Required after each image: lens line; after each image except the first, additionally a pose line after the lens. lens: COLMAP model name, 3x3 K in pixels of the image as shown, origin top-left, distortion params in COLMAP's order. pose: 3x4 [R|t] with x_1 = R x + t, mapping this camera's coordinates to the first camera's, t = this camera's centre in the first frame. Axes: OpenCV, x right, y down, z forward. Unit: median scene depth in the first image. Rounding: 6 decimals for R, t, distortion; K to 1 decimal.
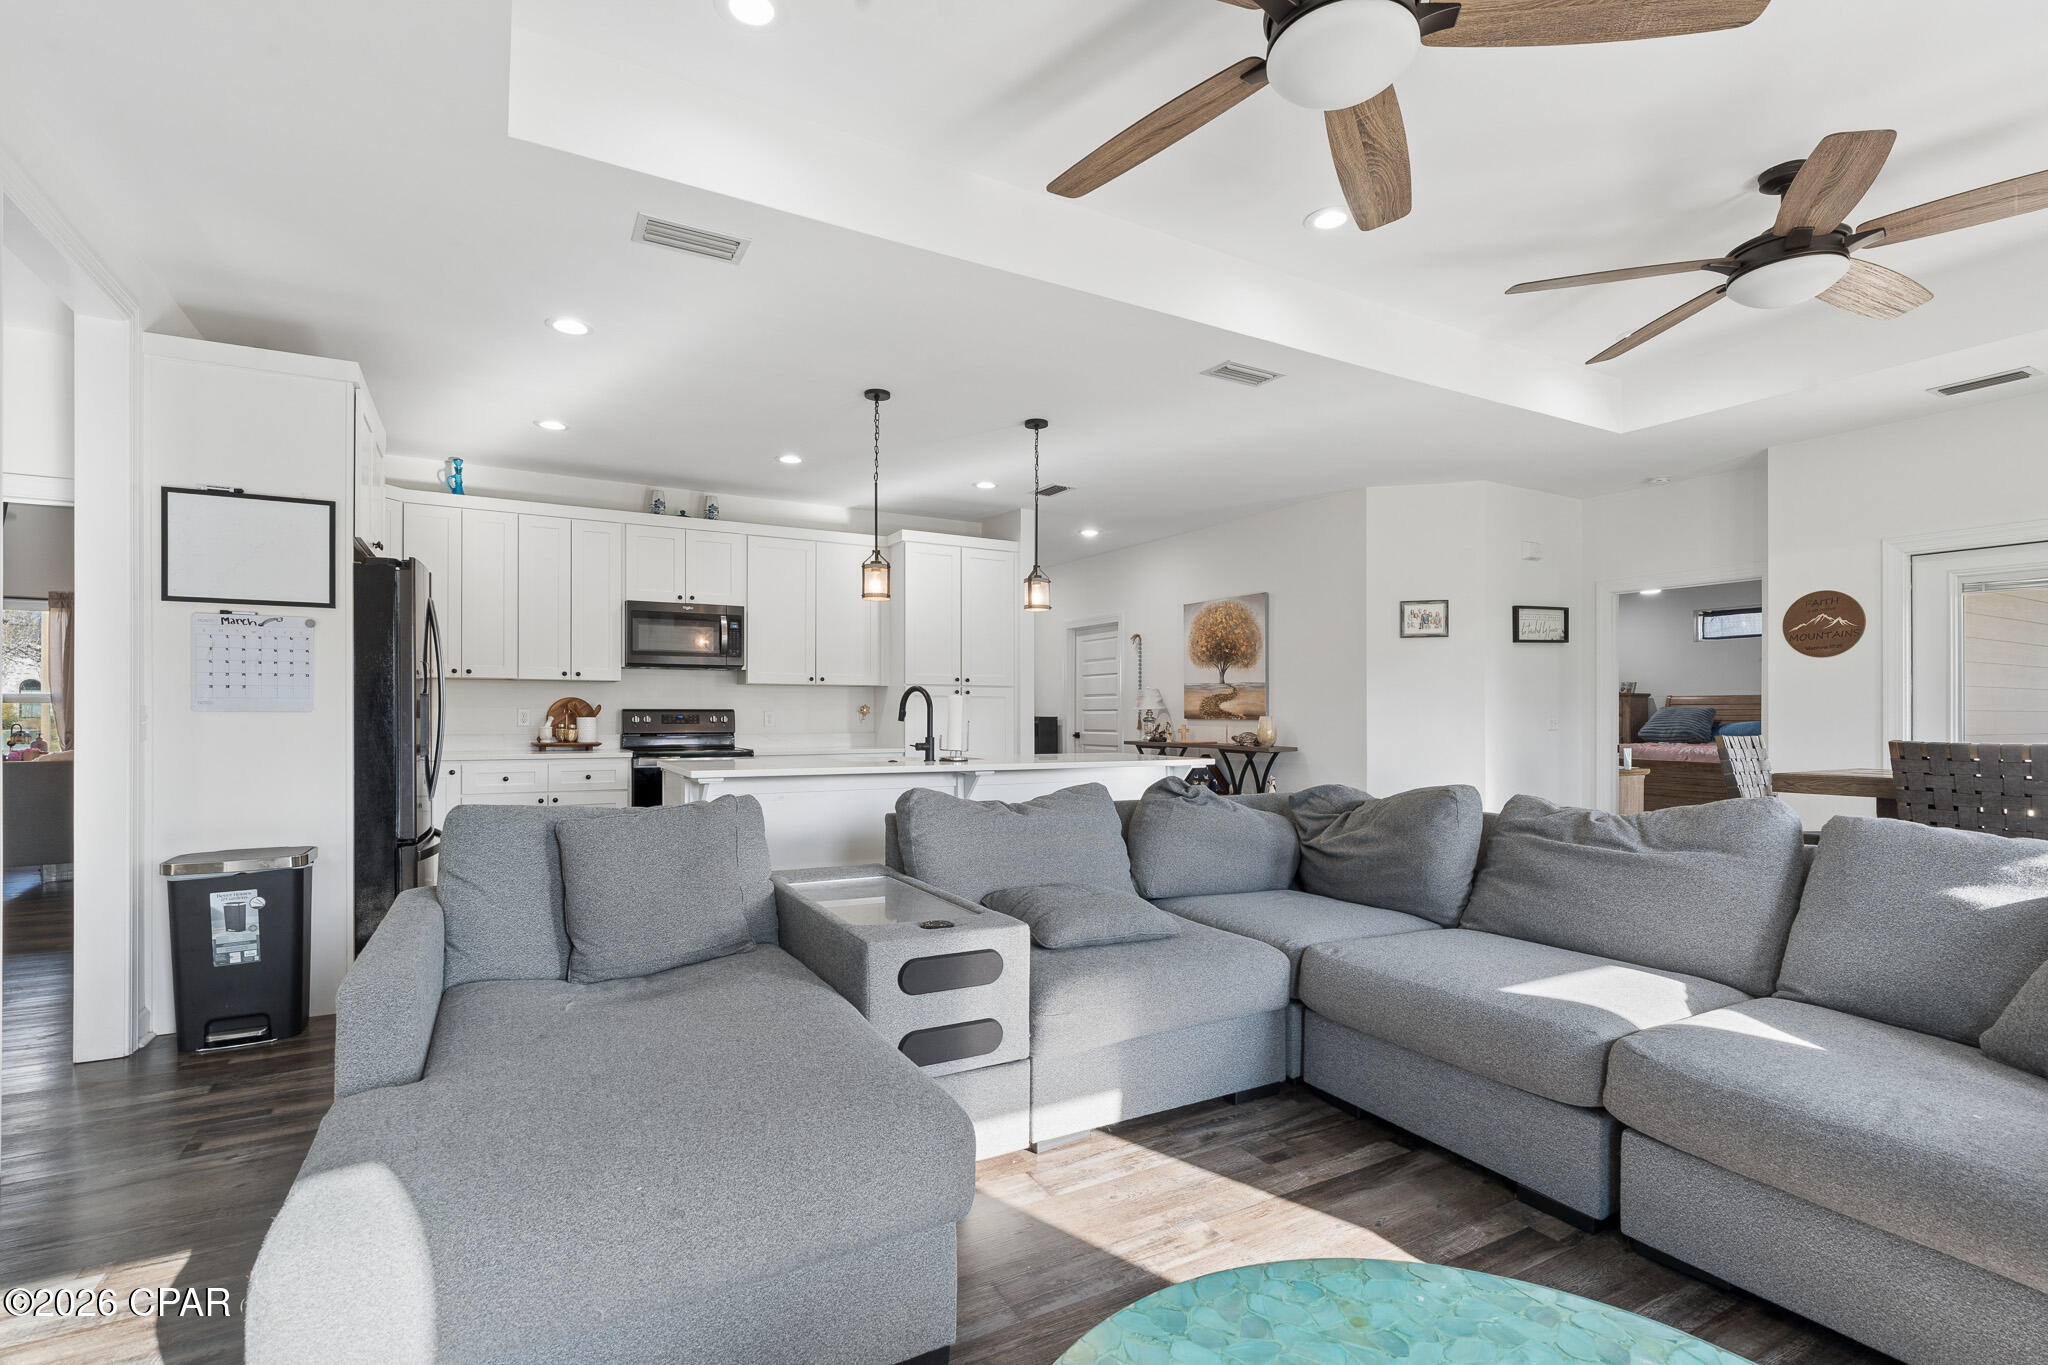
lens RADIAL K [[930.8, 0, 1013.7], [0, 930.8, 703.4], [0, 0, 1]] dist [-0.010005, 0.004629]
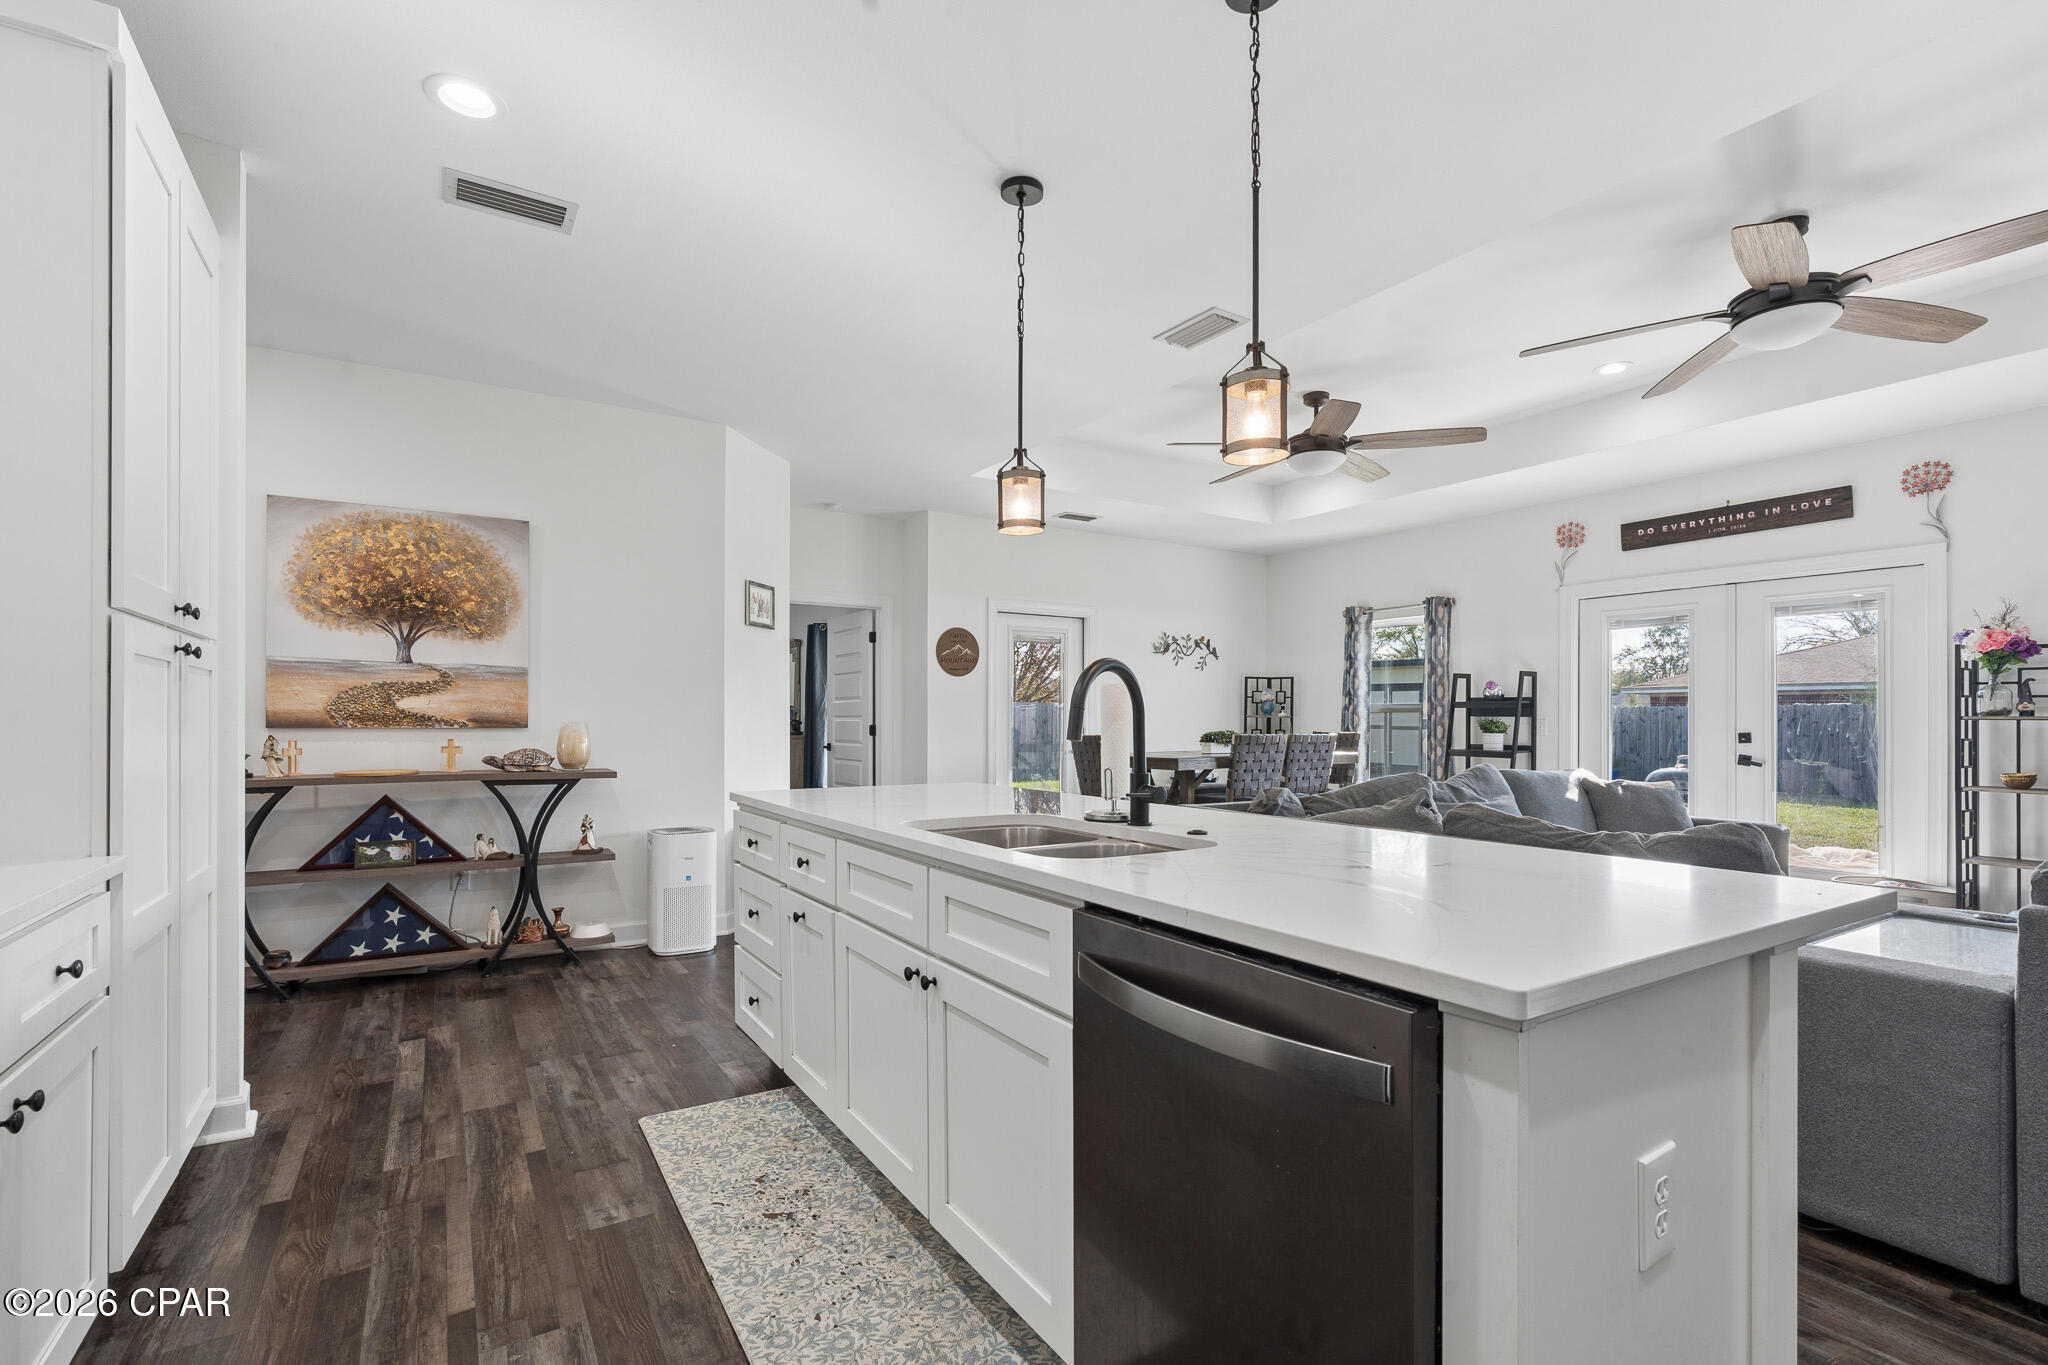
lens RADIAL K [[930.8, 0, 1015.1], [0, 930.8, 716.2], [0, 0, 1]] dist [-0.010005, 0.004629]
pose [[-0.046516, 0.000246, 0.998918, -0.413736], [-0.012881, 0.999917, -0.000846, 0.007373], [-0.998835, -0.012907, -0.046509, 0.810726]]
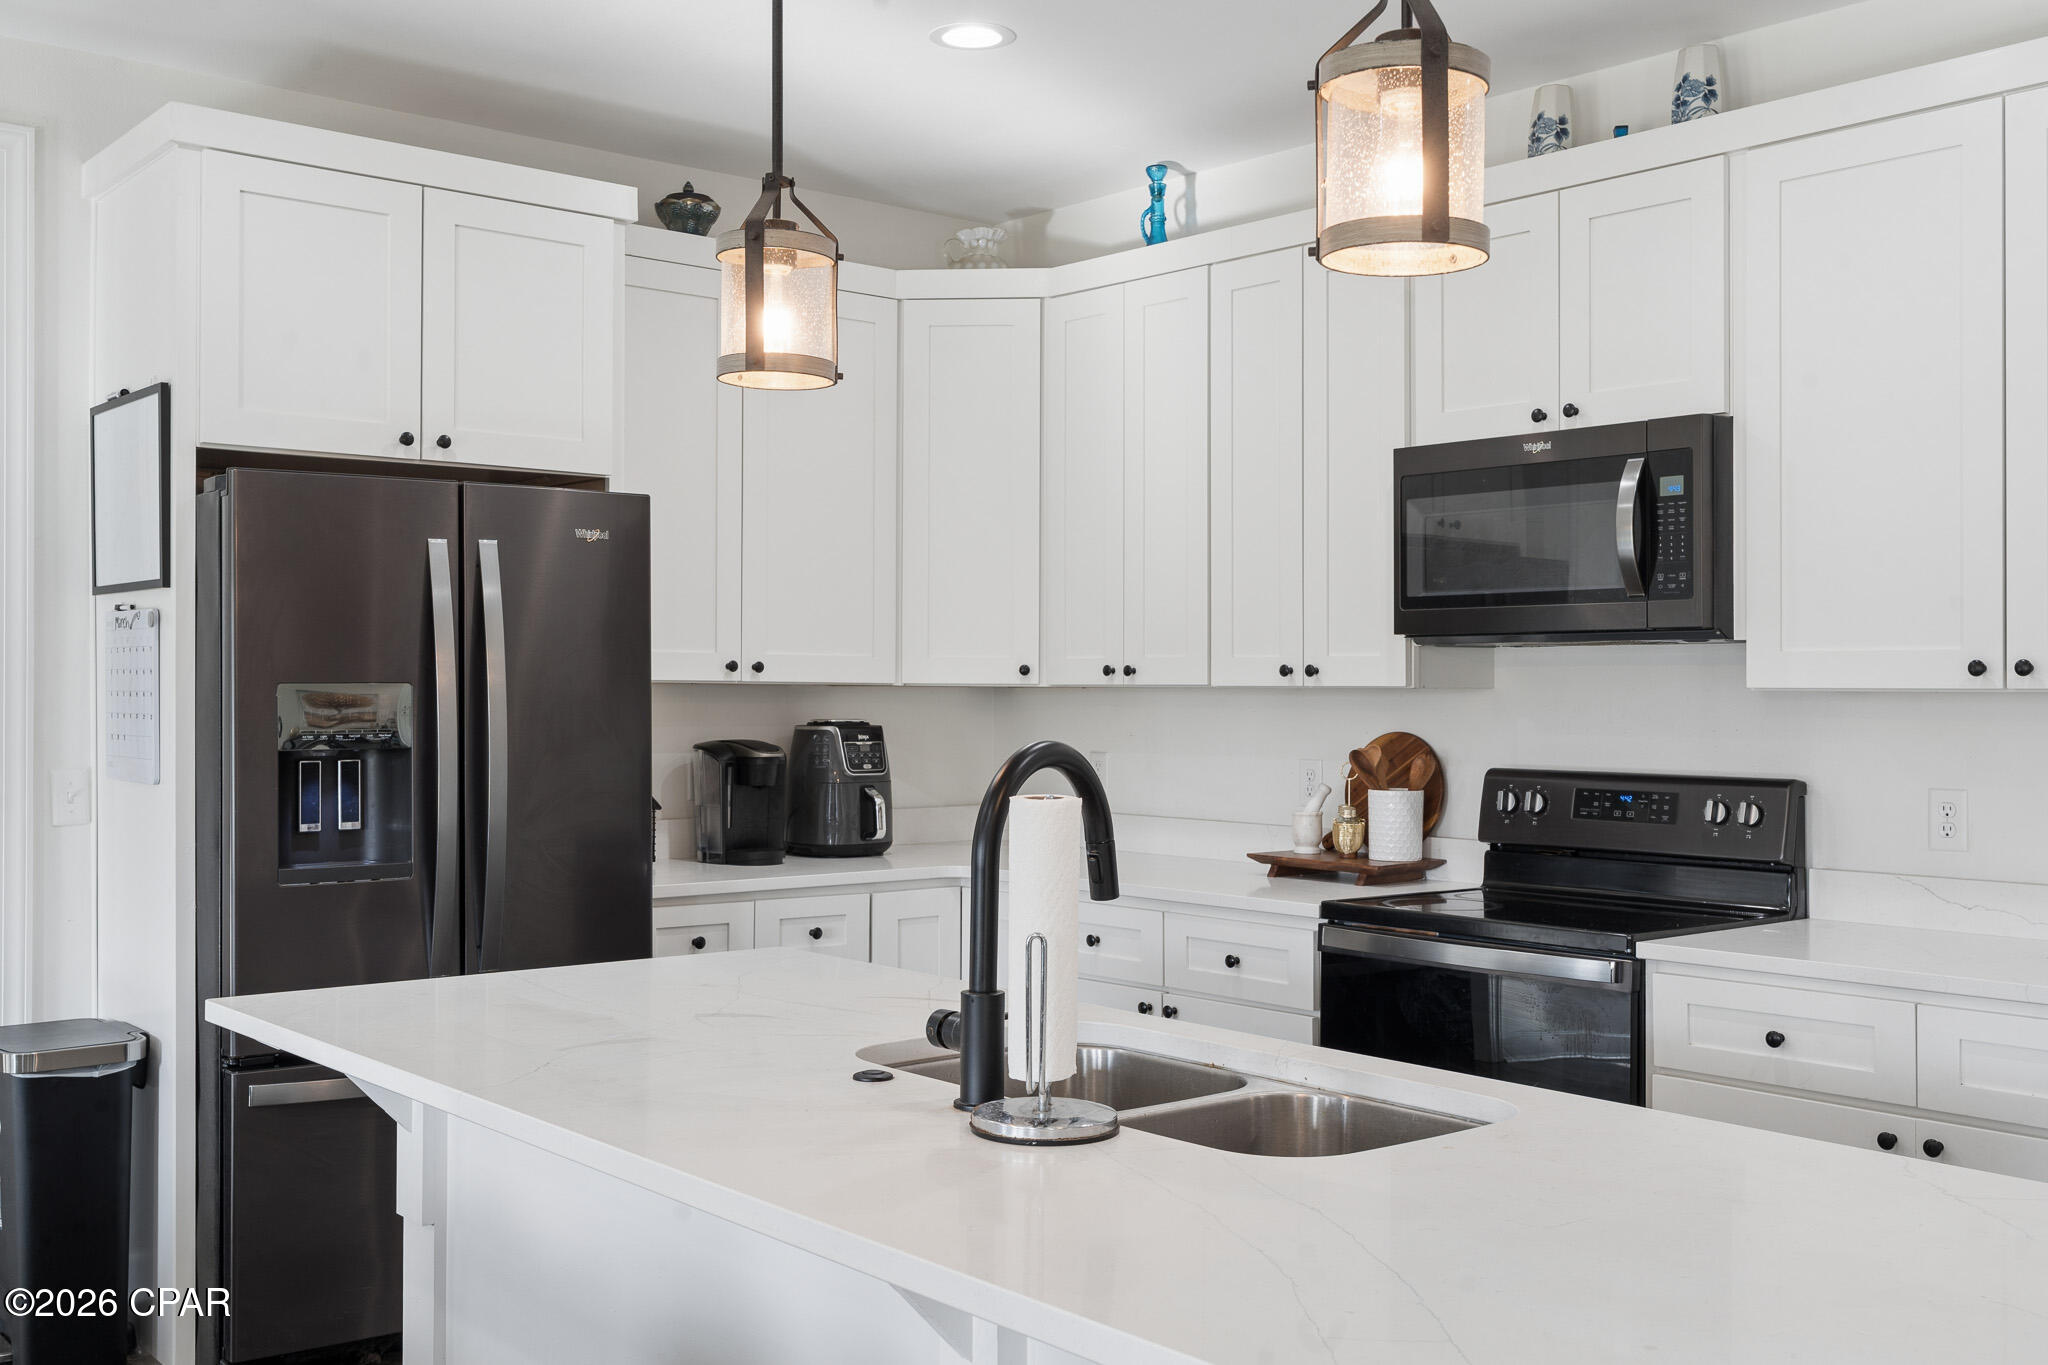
lens RADIAL K [[2061.0, 0, 1023.8], [0, 2061.0, 682.9], [0, 0, 1]] dist [-0.004559, 0.000000]
pose [[0.198466, -0.003321, -0.980102, 0.271698], [0.006380, 0.999977, -0.002096, -0.024260], [0.980087, -0.005837, 0.198483, 0.686578]]
